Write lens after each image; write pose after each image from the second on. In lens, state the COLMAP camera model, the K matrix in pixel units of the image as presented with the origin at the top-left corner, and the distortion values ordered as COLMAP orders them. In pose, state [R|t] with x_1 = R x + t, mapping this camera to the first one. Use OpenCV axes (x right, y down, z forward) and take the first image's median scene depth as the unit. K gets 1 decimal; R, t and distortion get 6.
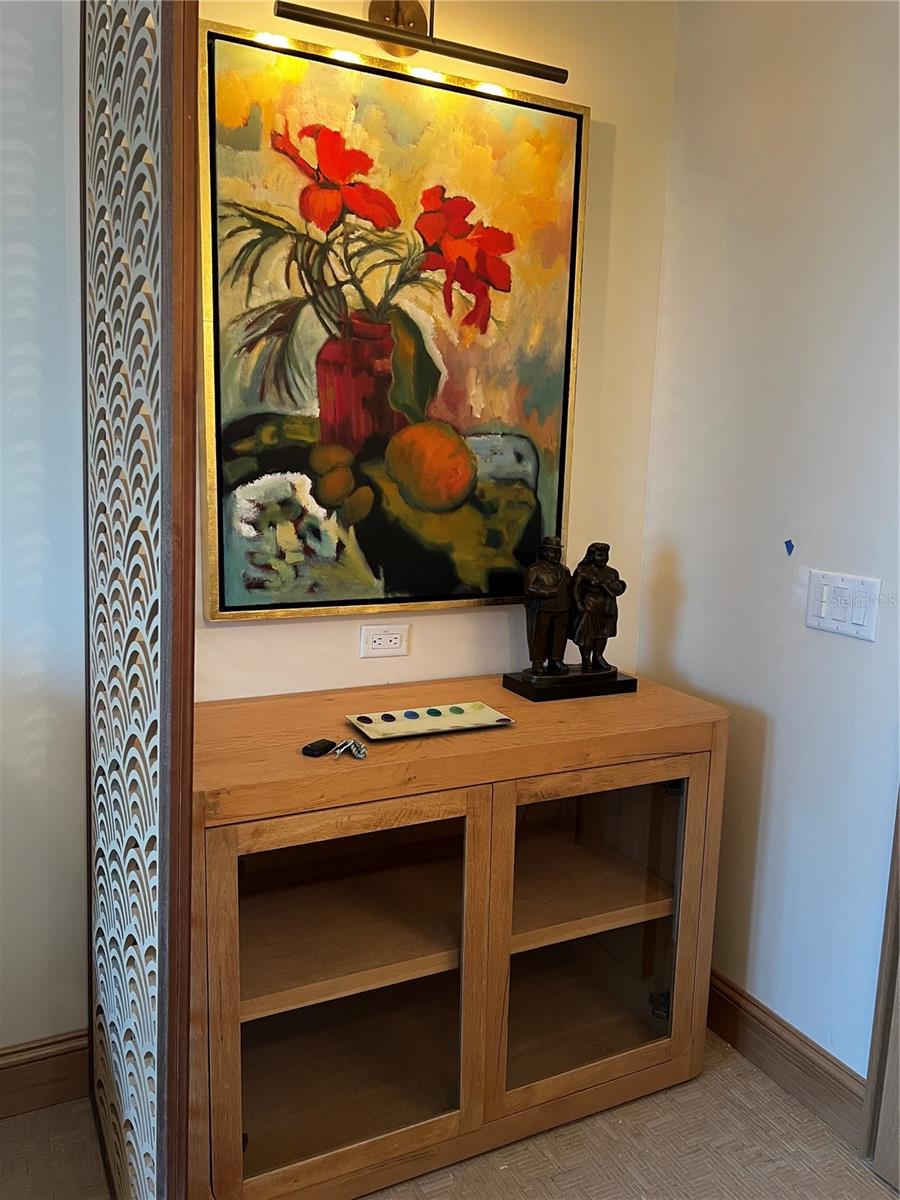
lens RADIAL K [[902.0, 0, 448.7], [0, 902.0, 605.5], [0, 0, 1]] dist [0.015388, -0.000346]
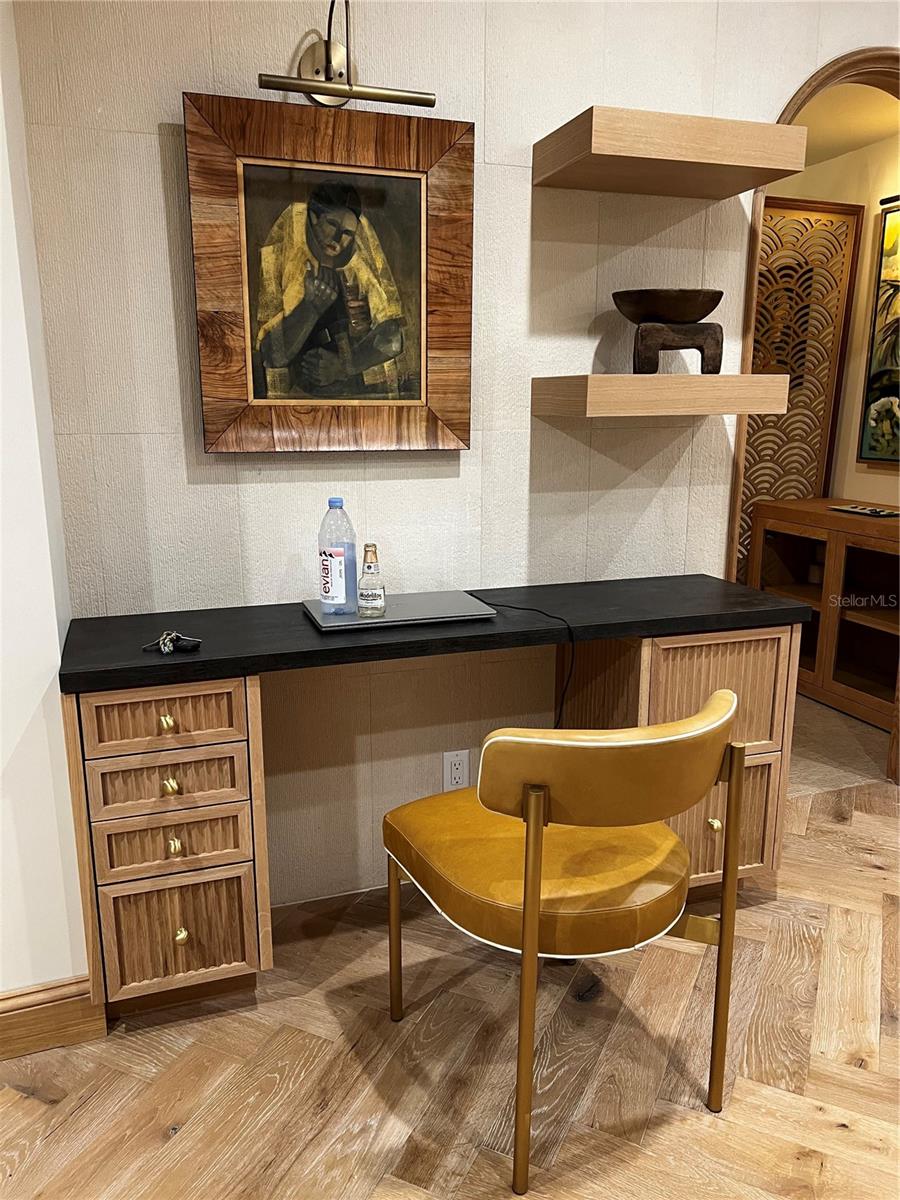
lens RADIAL K [[902.0, 0, 449.4], [0, 902.0, 600.4], [0, 0, 1]] dist [0.015388, -0.000346]
pose [[-0.117086, 0.193216, -0.974145, 2.203000], [-0.168428, 0.962819, 0.211214, 0.043611], [0.978735, 0.188803, -0.080190, 0.230413]]
